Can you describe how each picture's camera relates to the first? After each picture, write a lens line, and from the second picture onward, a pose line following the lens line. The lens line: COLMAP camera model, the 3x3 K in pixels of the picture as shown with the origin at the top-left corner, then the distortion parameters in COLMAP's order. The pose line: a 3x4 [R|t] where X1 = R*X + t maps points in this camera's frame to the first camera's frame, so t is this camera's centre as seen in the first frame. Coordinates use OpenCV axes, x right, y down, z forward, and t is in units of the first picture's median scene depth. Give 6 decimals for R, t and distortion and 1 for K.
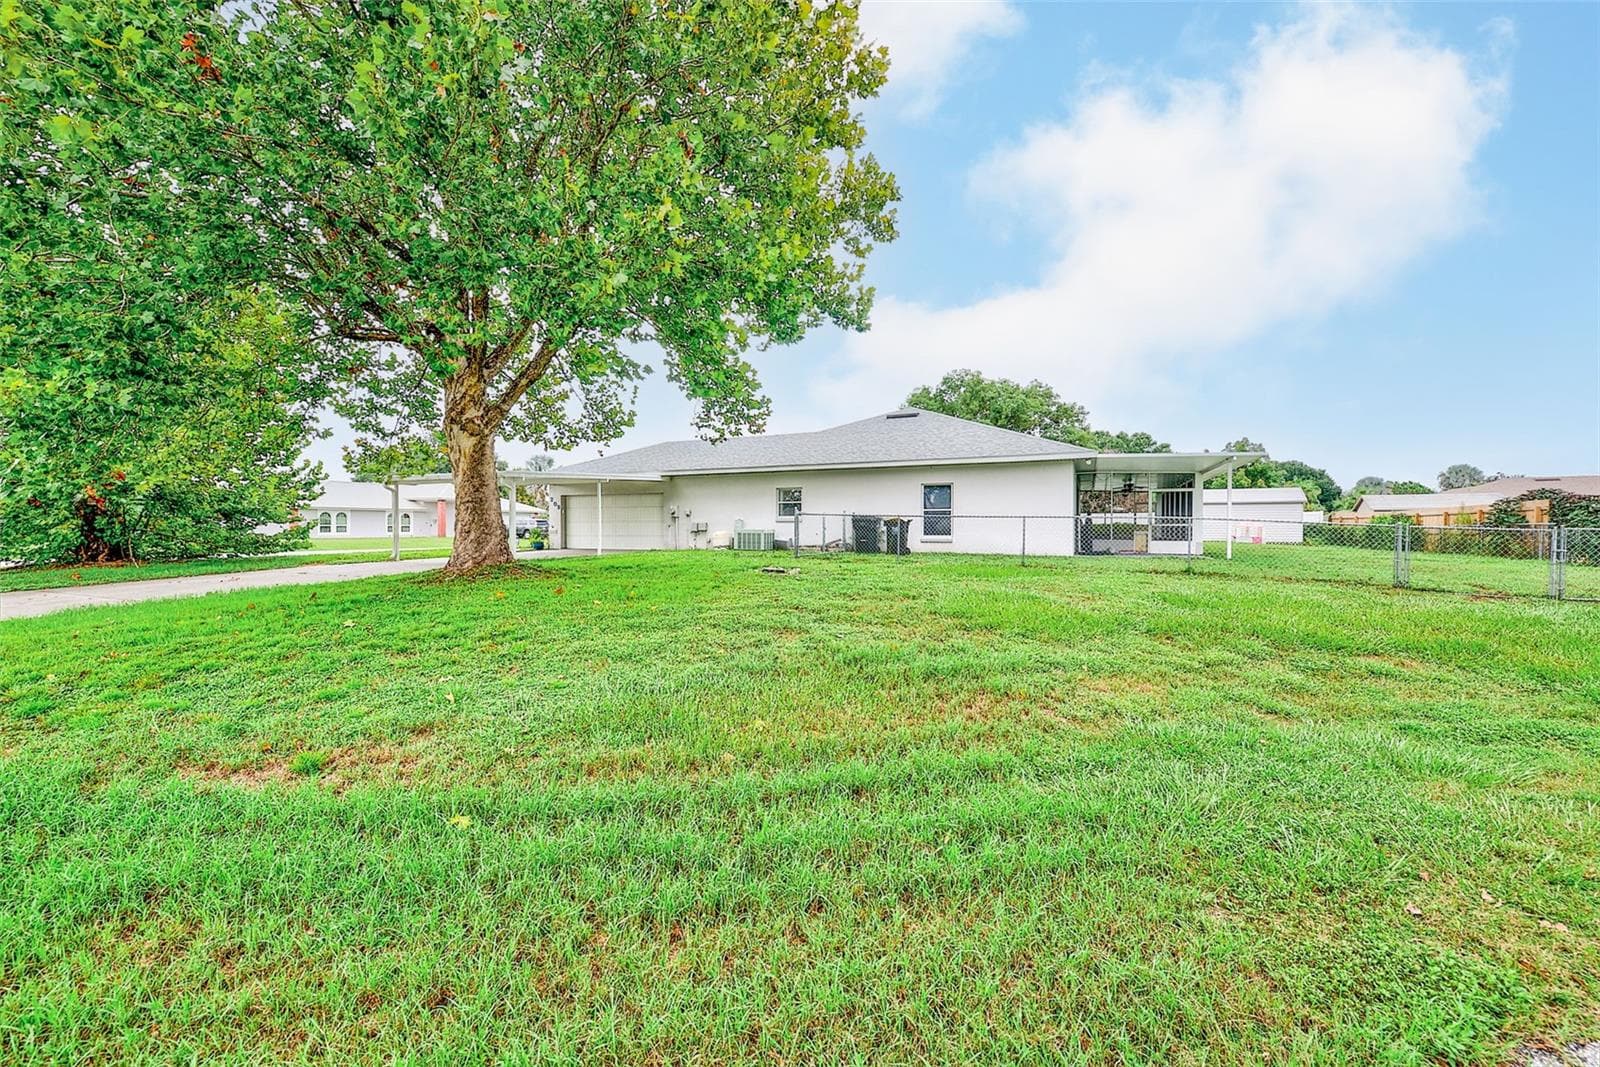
lens RADIAL K [[634.4, 0, 798.2], [0, 634.4, 539.8], [0, 0, 1]] dist [0.001992, -0.000670]
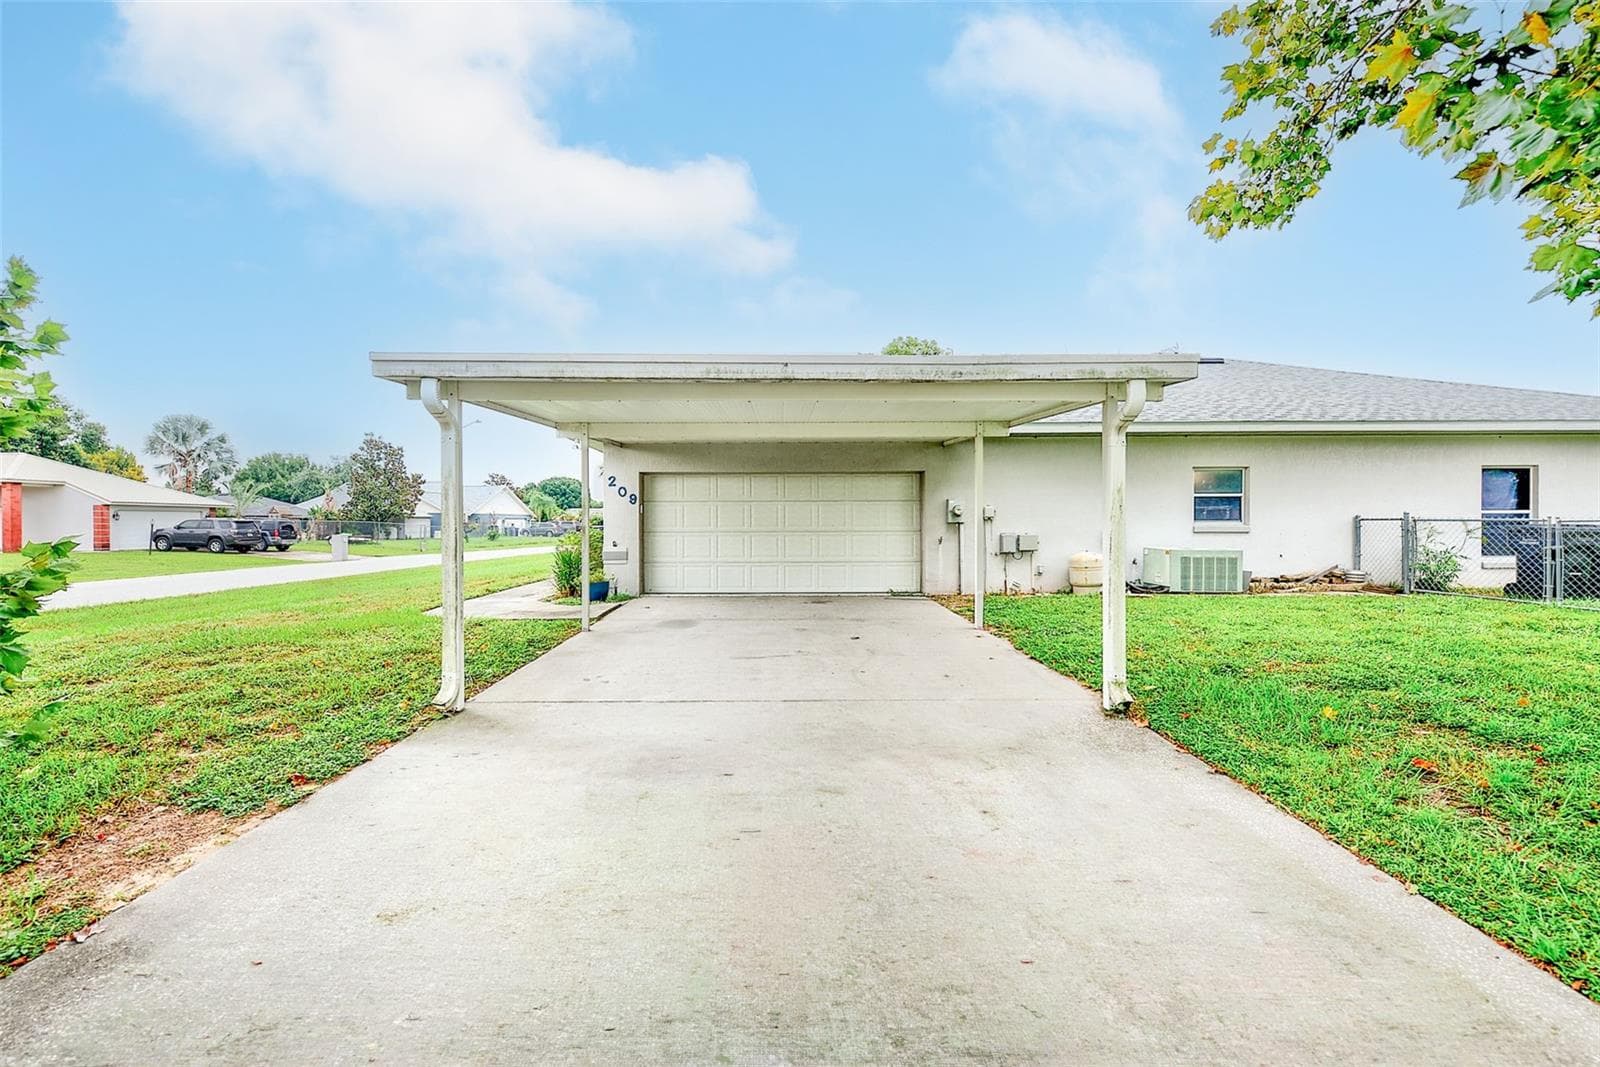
lens RADIAL K [[685.8, 0, 790.4], [0, 685.8, 529.6], [0, 0, 1]] dist [-0.001467, 0.000377]
pose [[0.910239, -0.007116, 0.414023, -0.476018], [0.012510, 0.999869, -0.010318, -0.024431], [-0.413895, 0.014571, 0.910208, 0.532663]]
